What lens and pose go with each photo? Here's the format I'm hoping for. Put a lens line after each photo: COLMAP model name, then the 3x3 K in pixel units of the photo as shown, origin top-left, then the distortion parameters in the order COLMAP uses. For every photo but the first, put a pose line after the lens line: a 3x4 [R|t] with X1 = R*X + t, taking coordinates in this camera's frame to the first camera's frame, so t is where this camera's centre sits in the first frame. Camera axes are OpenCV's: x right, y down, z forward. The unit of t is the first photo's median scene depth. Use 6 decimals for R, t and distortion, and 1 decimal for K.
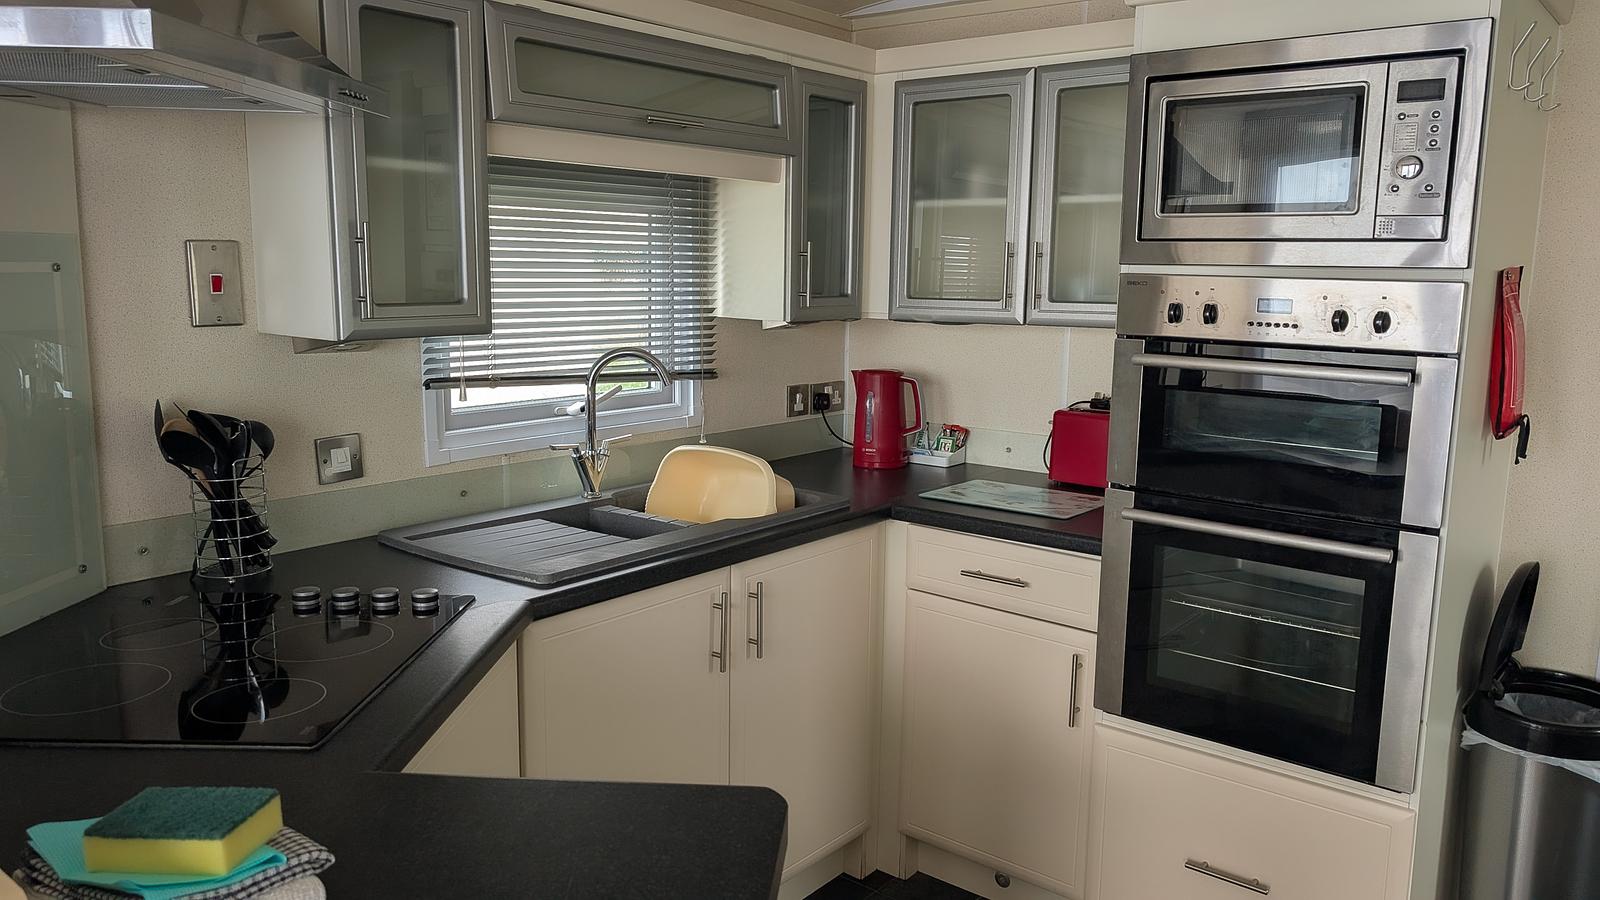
lens RADIAL K [[1161.2, 0, 800.0], [0, 1161.2, 450.0], [0, 0, 1]] dist [-0.002821, -0.000358]
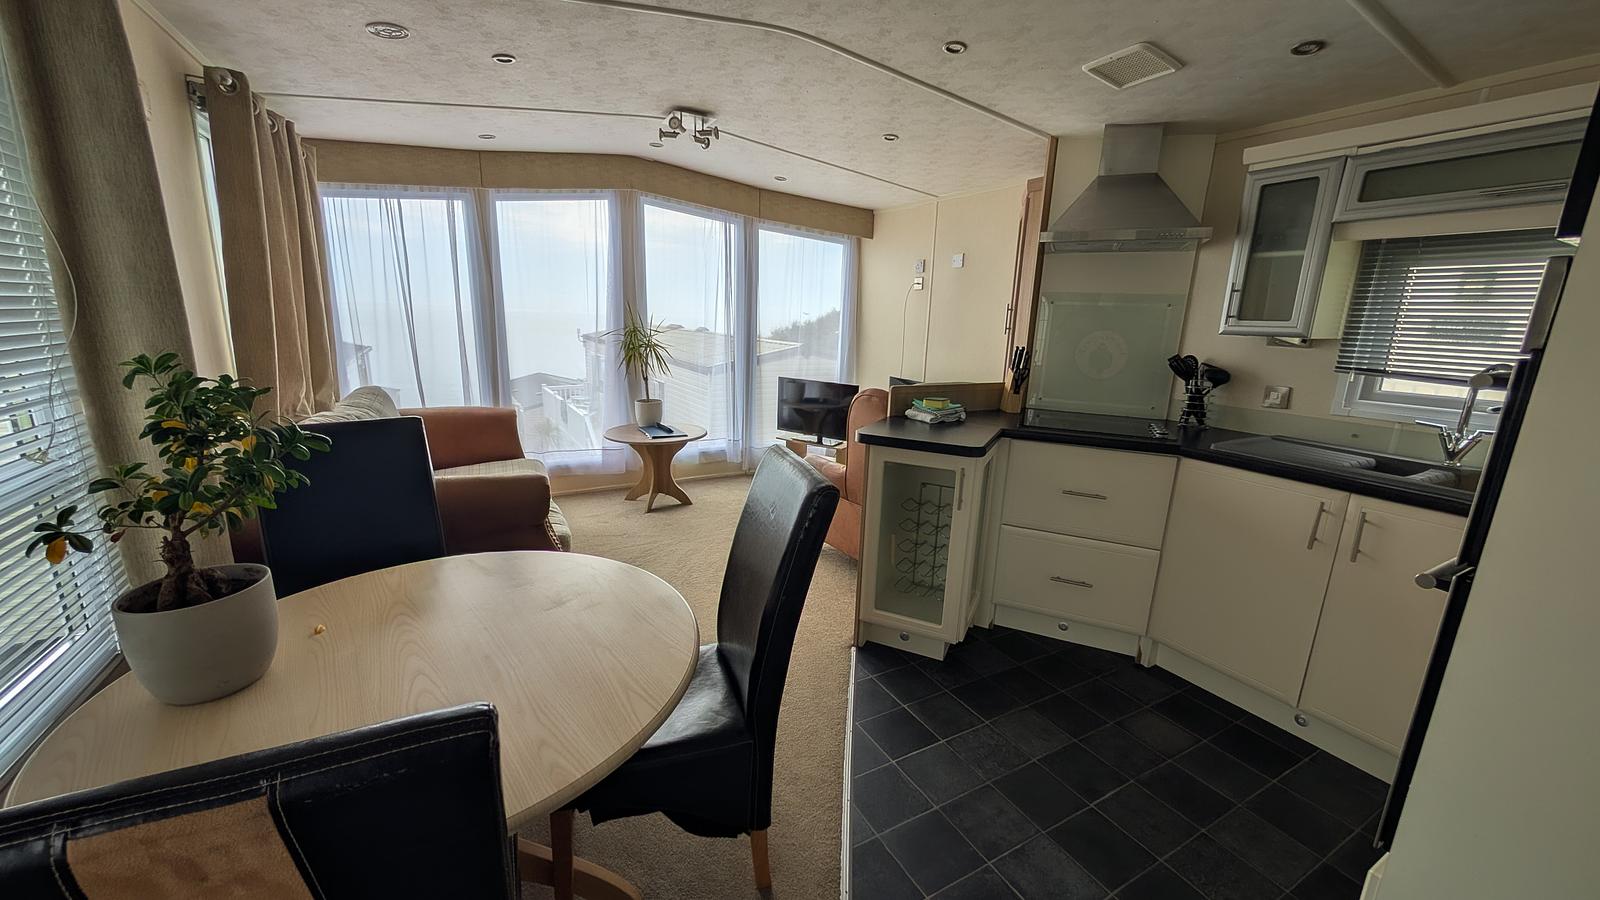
lens RADIAL K [[595.7, 0, 800.0], [0, 595.7, 450.0], [0, 0, 1]] dist [-0.002672, 0.000077]
pose [[-0.357546, 0.213081, -0.909262, 0.880264], [-0.153583, 0.946951, 0.282306, -0.070912], [0.921180, 0.240585, -0.305853, 0.533628]]
